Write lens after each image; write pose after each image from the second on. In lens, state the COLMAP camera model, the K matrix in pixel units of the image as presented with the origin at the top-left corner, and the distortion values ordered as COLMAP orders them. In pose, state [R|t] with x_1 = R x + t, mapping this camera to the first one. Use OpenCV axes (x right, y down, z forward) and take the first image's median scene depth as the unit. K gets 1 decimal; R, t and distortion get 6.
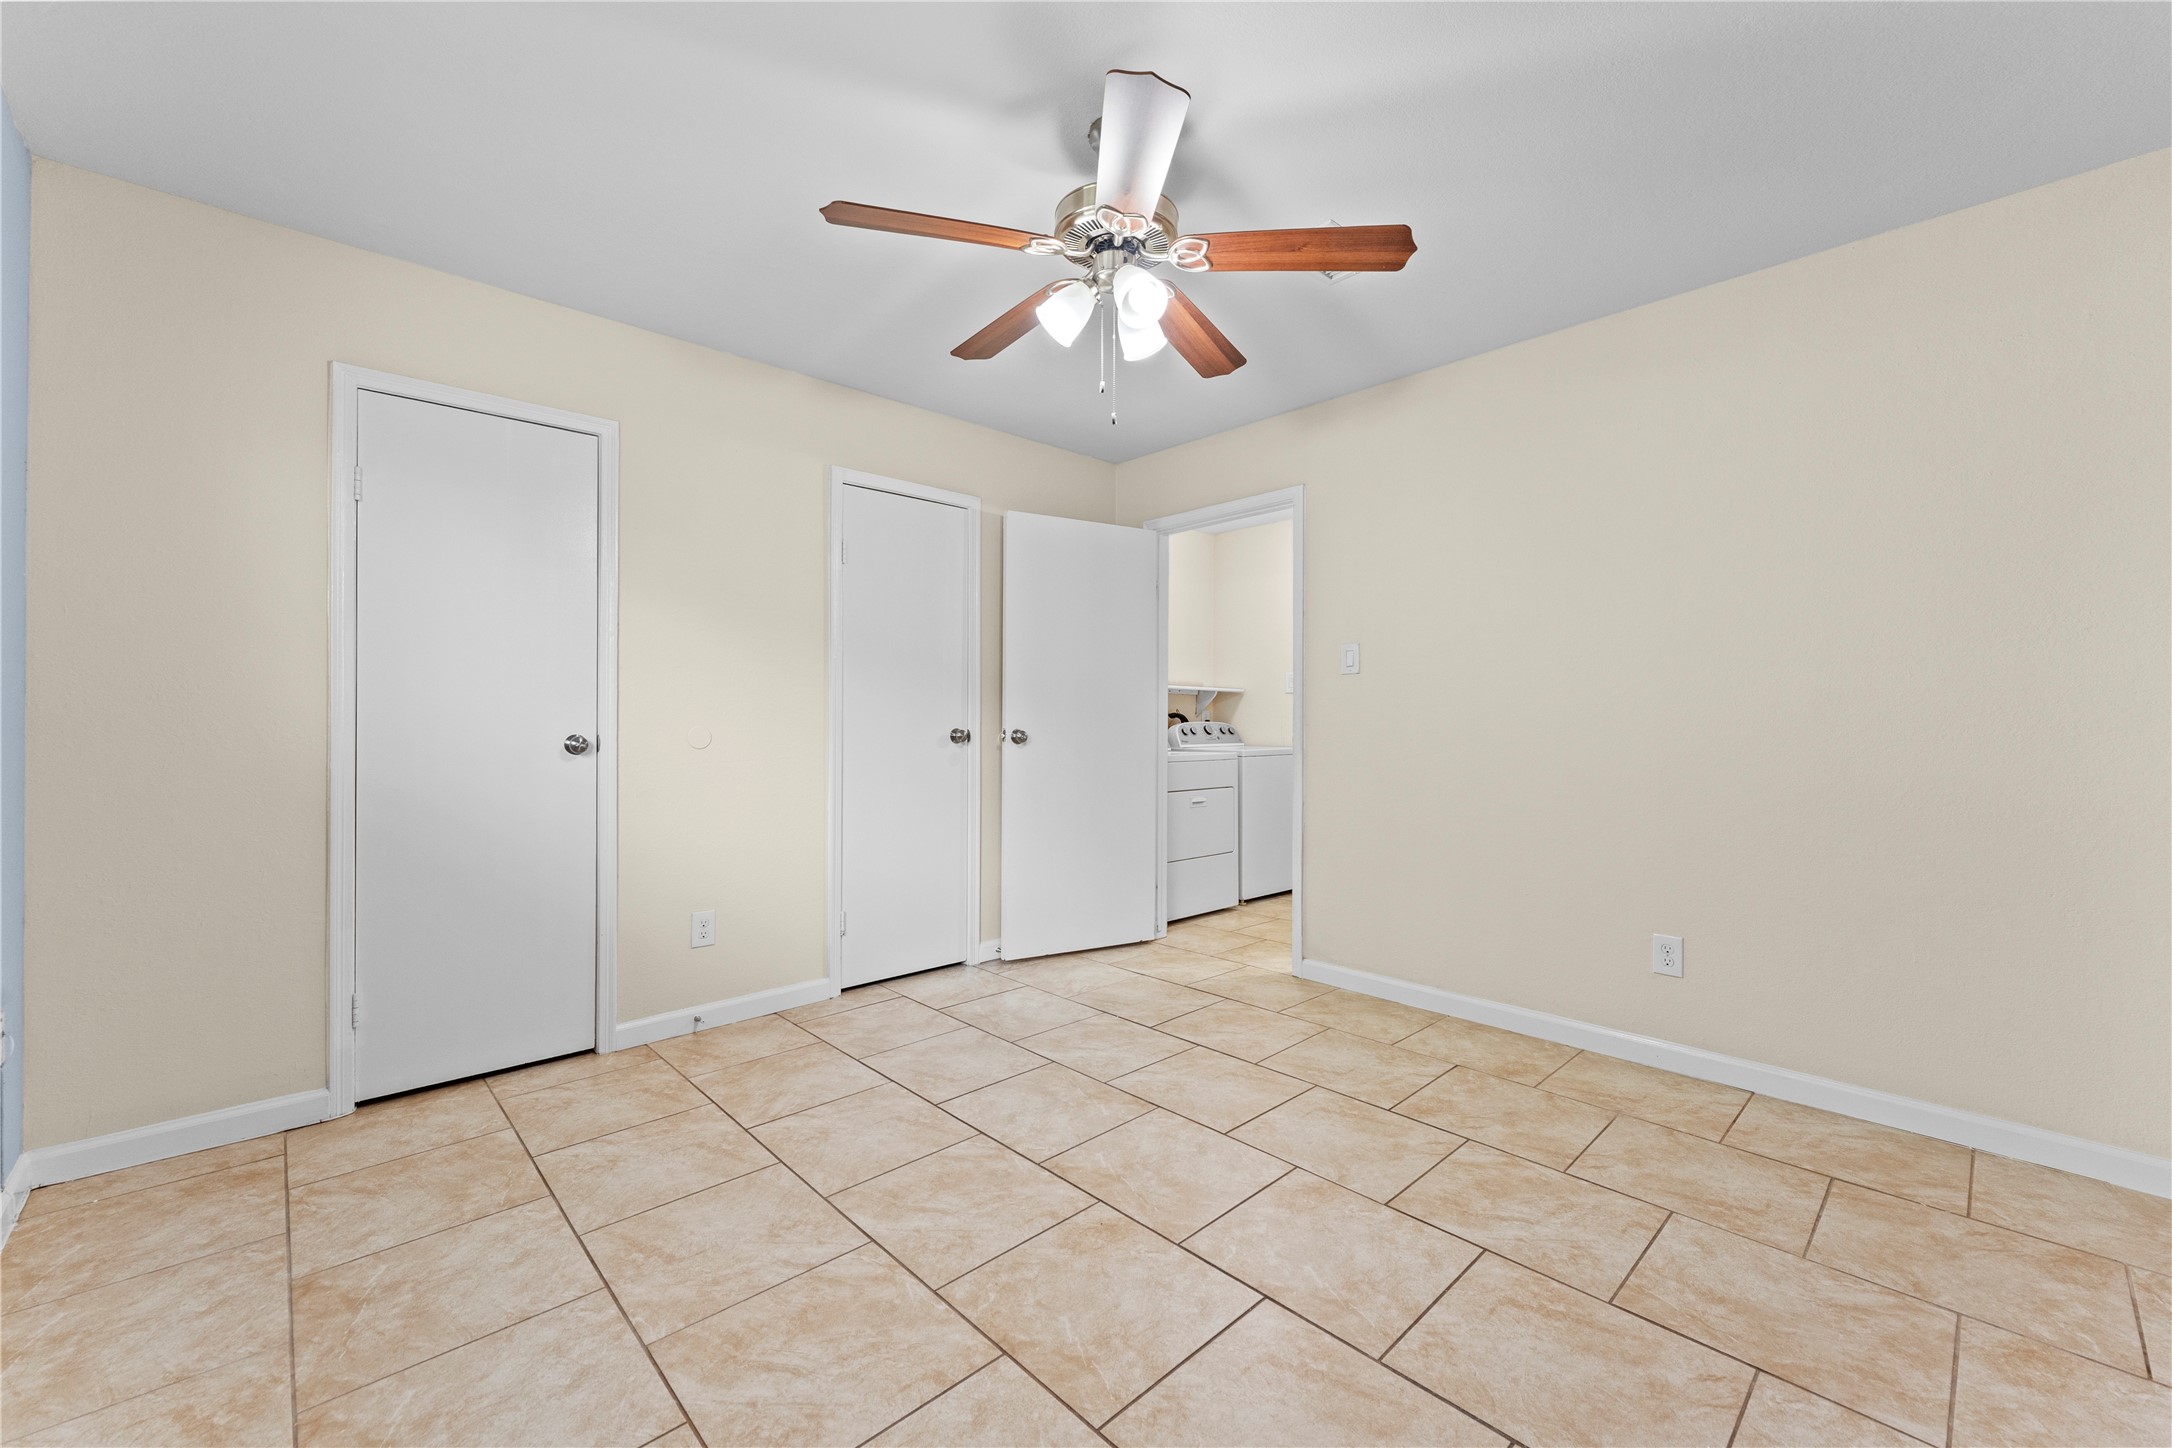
lens RADIAL K [[865.0, 0, 1081.5], [0, 865.0, 717.5], [0, 0, 1]] dist [0.000078, 0.000375]
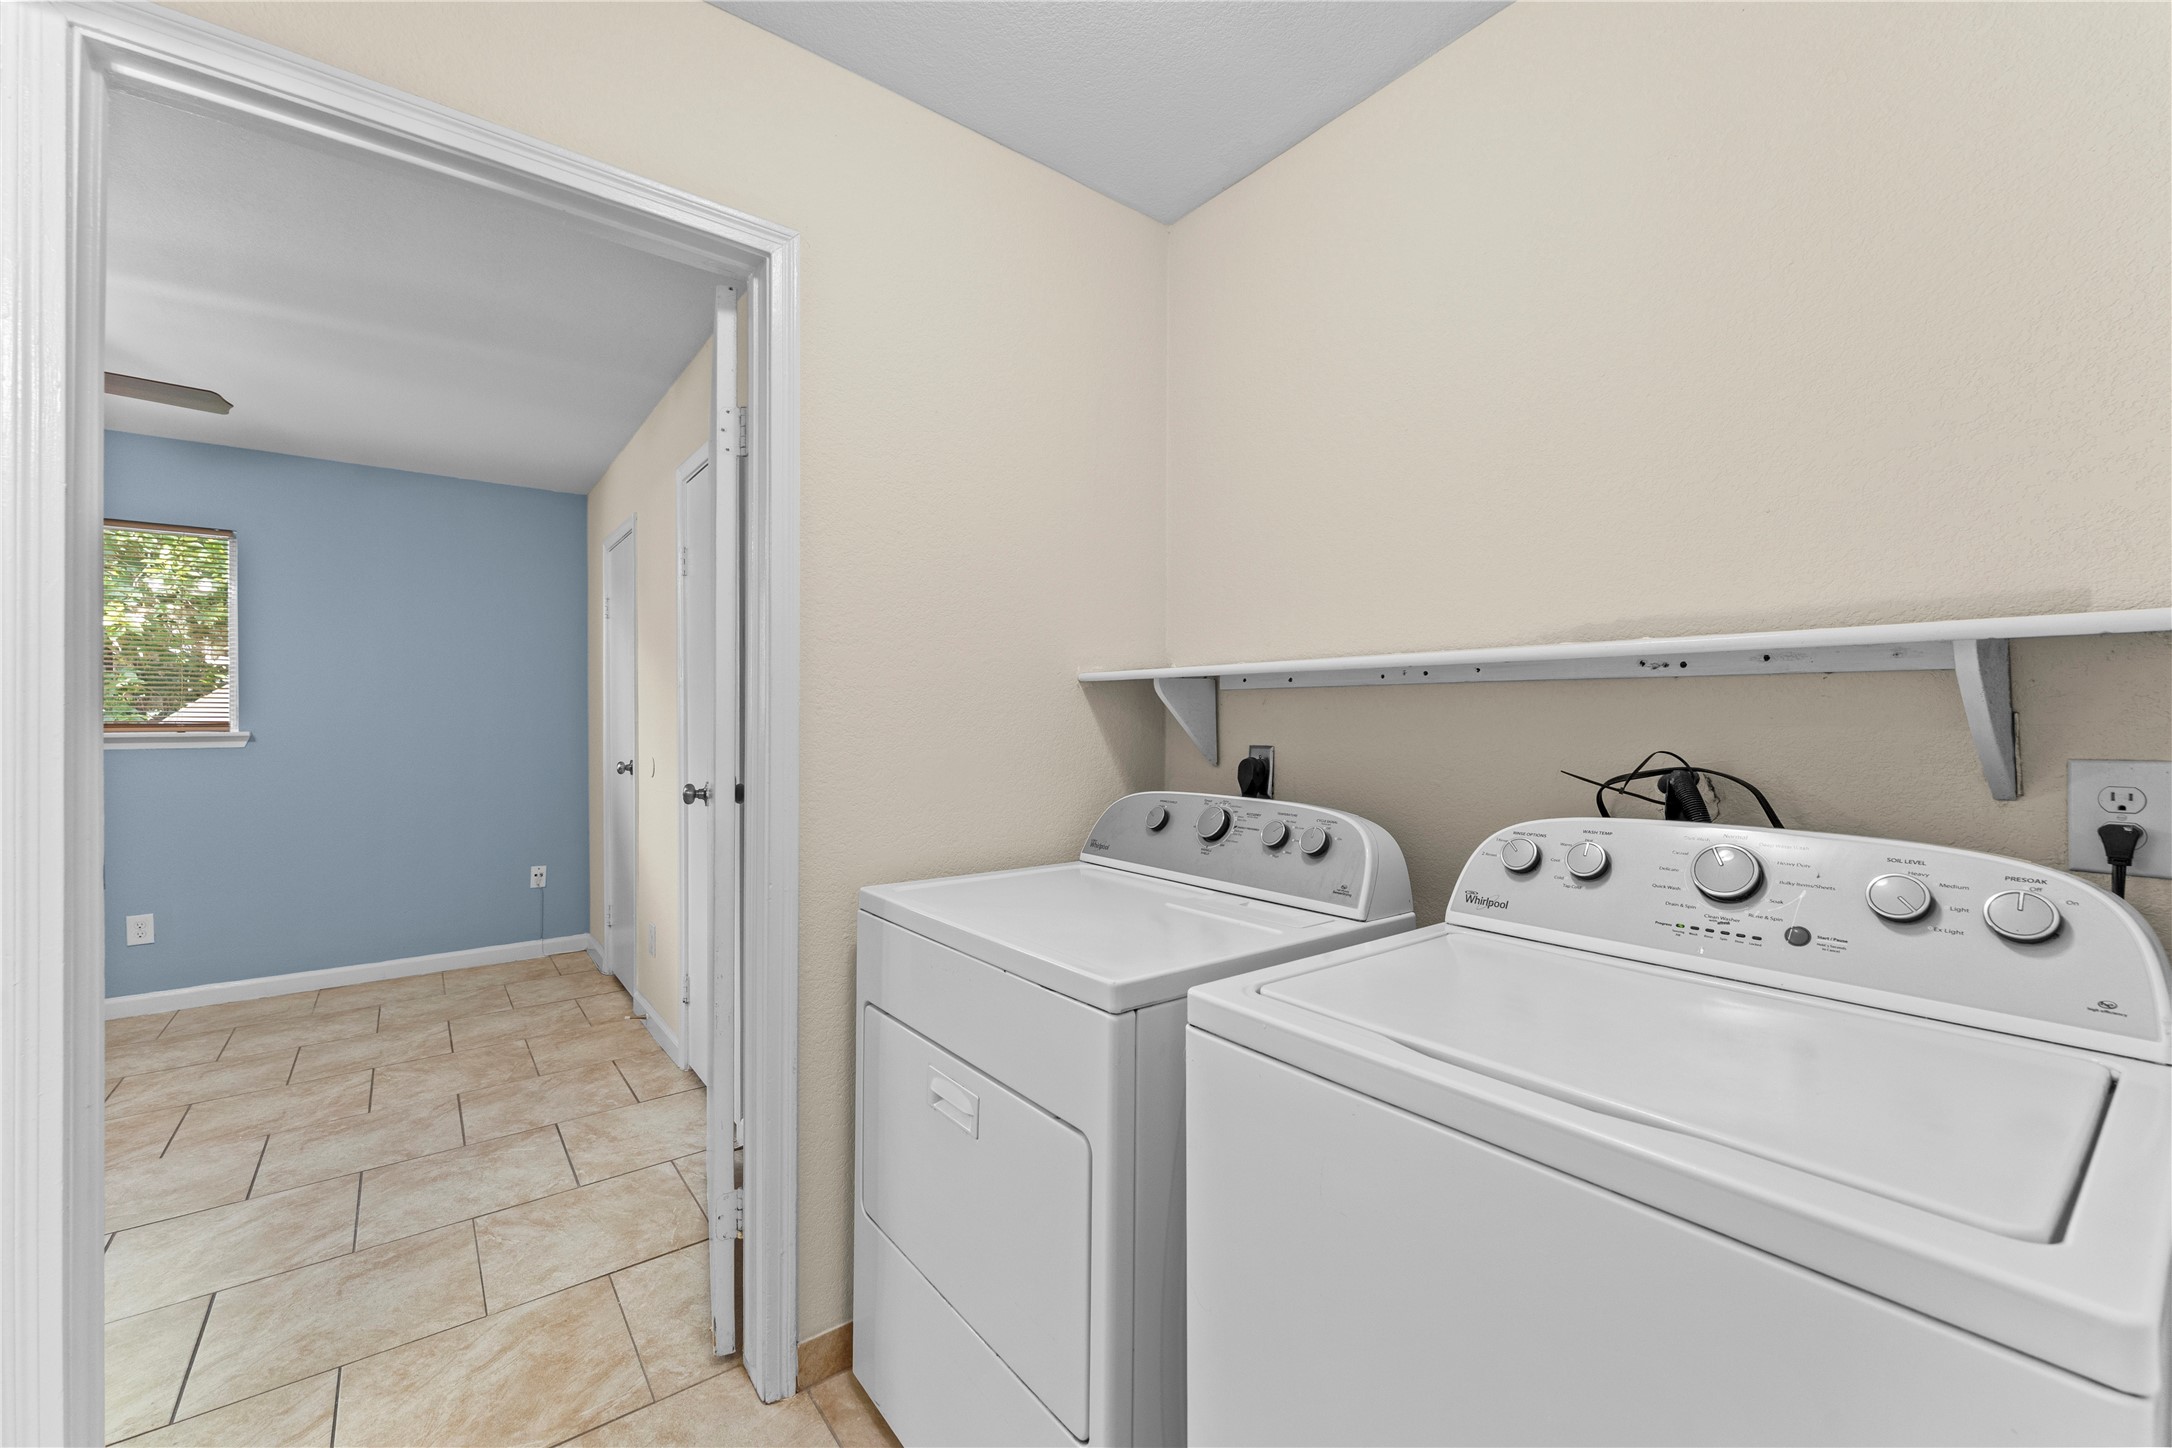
lens RADIAL K [[865.0, 0, 1081.5], [0, 865.0, 717.5], [0, 0, 1]] dist [0.000078, 0.000375]
pose [[-0.086983, -0.004789, -0.996198, 0.930525], [0.004558, 0.999976, -0.005205, -0.049409], [0.996199, -0.004993, -0.086959, 2.454690]]
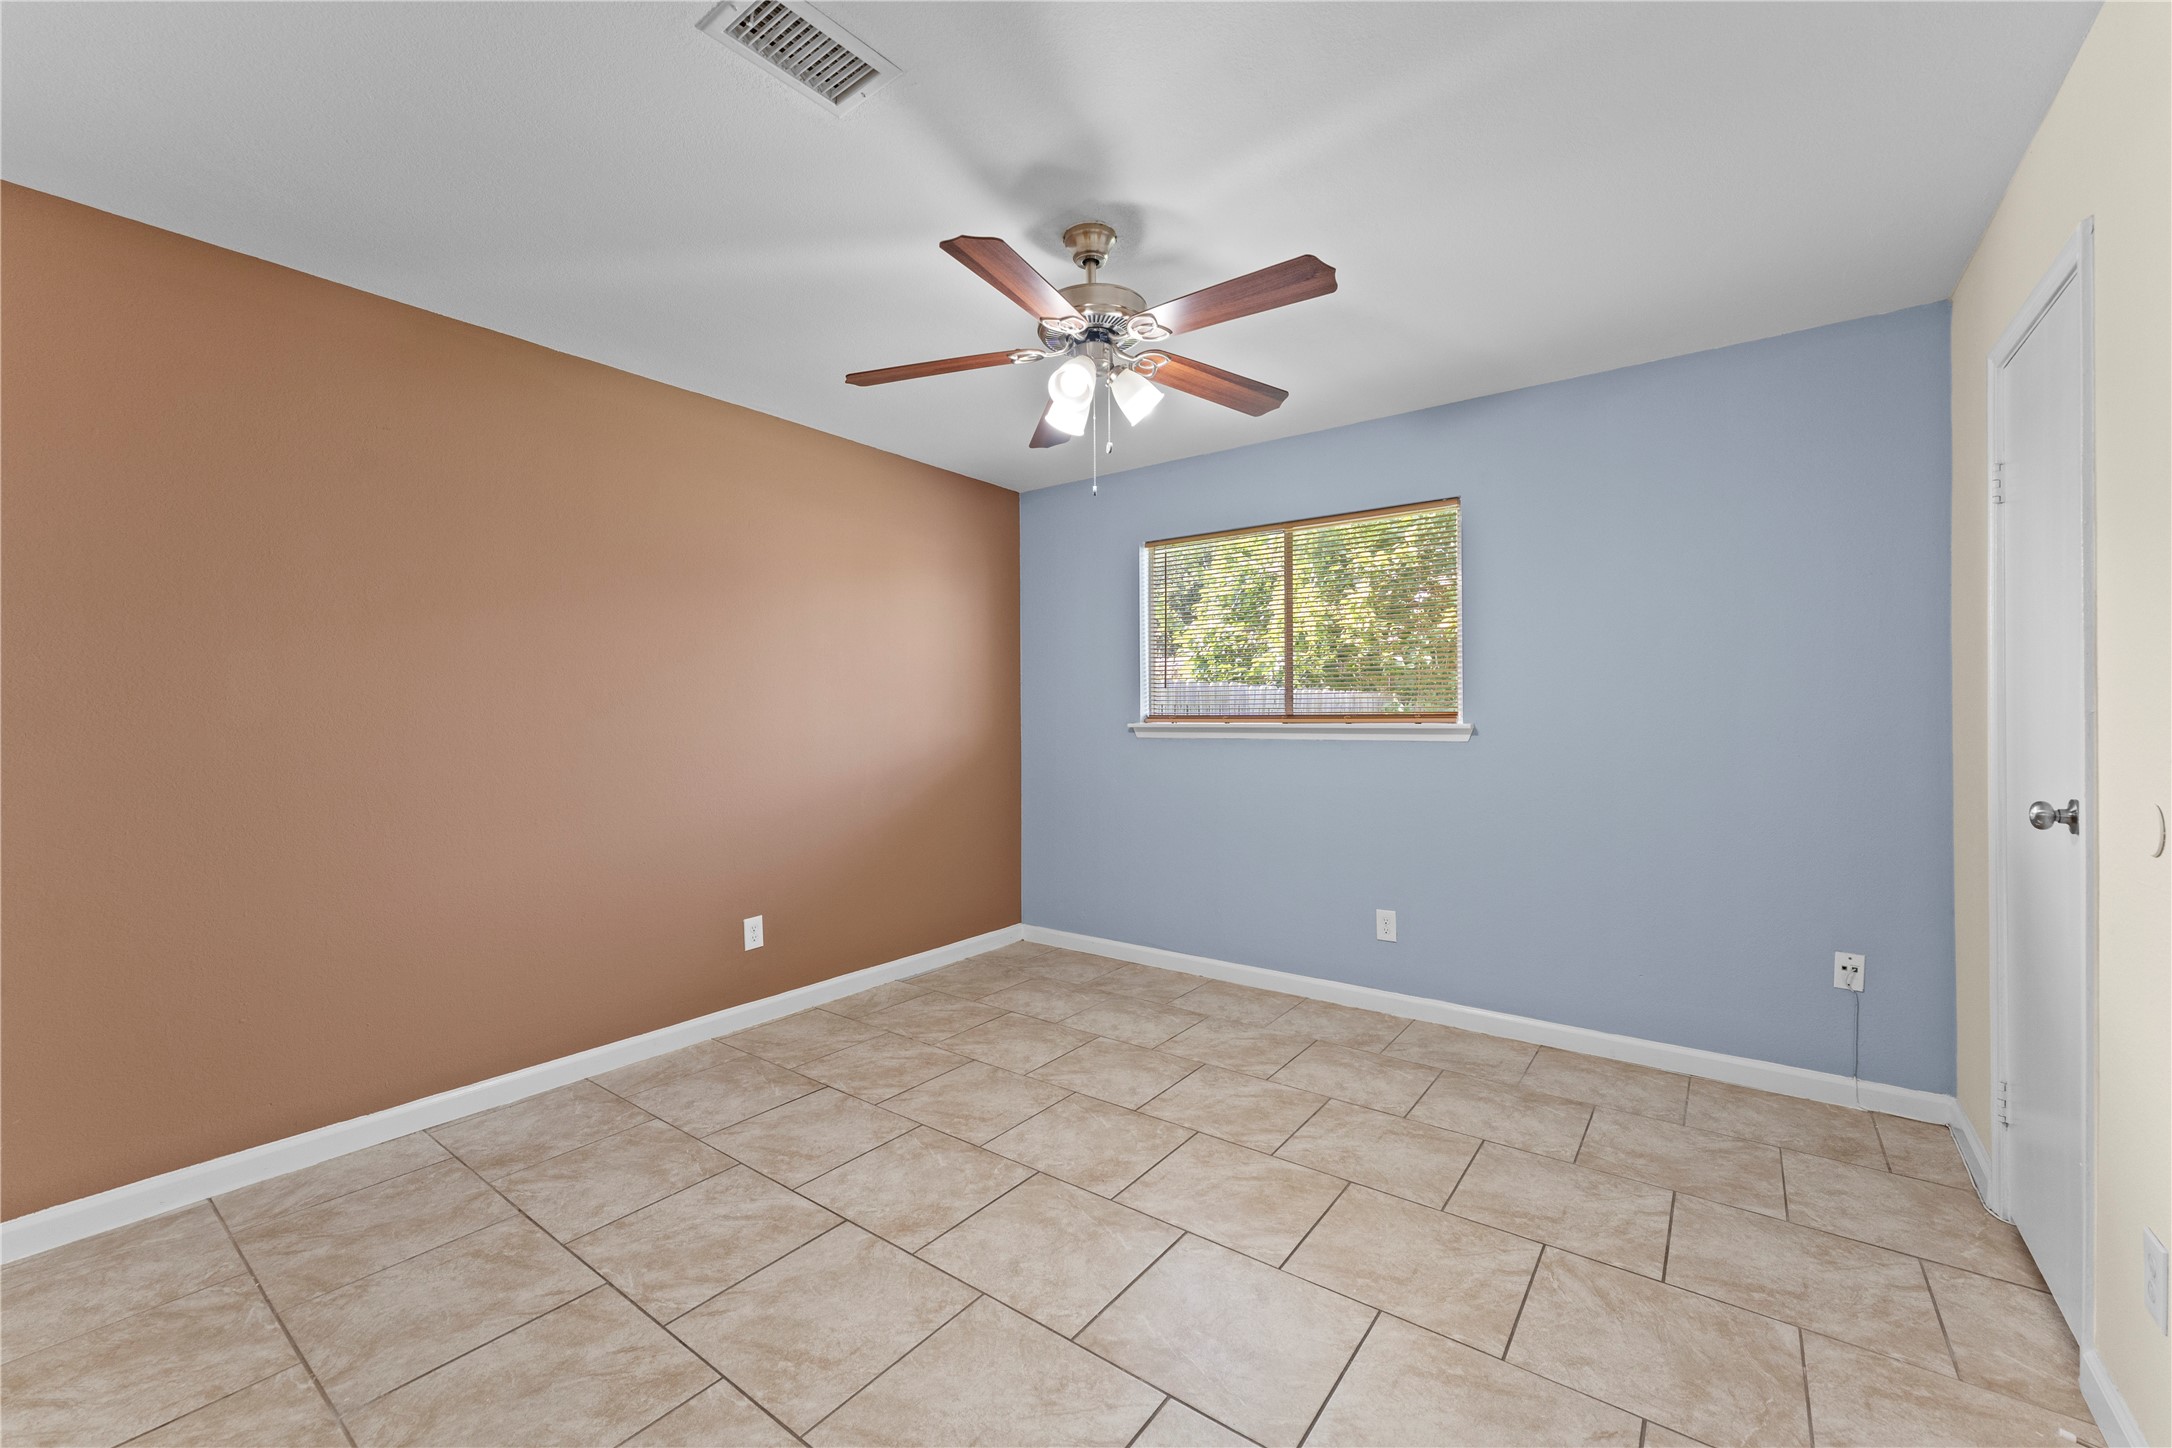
lens RADIAL K [[865.0, 0, 1081.5], [0, 865.0, 717.5], [0, 0, 1]] dist [0.000078, 0.000375]
pose [[-0.984691, 0.003355, -0.174278, 0.235525], [0.003220, 0.999994, 0.001056, -0.052345], [0.174280, 0.000479, -0.984696, 1.977556]]
